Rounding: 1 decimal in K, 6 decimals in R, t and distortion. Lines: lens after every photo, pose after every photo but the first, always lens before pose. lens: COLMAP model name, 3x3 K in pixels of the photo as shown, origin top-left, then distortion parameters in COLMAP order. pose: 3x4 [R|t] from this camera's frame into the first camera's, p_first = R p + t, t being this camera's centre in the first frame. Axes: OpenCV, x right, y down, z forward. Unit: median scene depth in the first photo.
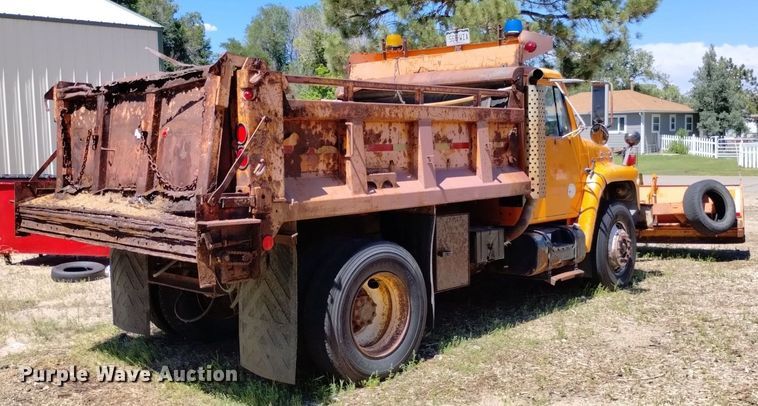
lens RADIAL K [[700.6, 0, 379.0], [0, 700.6, 203.0], [0, 0, 1]] dist [0.005847, -0.002666]
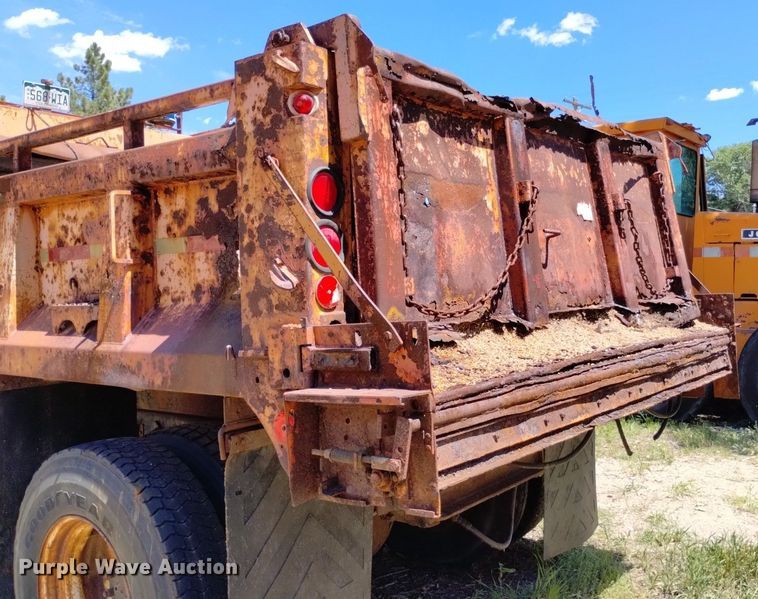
lens RADIAL K [[794.4, 0, 379.0], [0, 794.4, 299.5], [0, 0, 1]] dist [0.007745, 0.006327]
pose [[-0.079016, -0.009929, 0.996824, -1.053713], [0.103669, 0.994447, 0.018123, -0.059387], [-0.991468, 0.104772, -0.077547, 1.306847]]
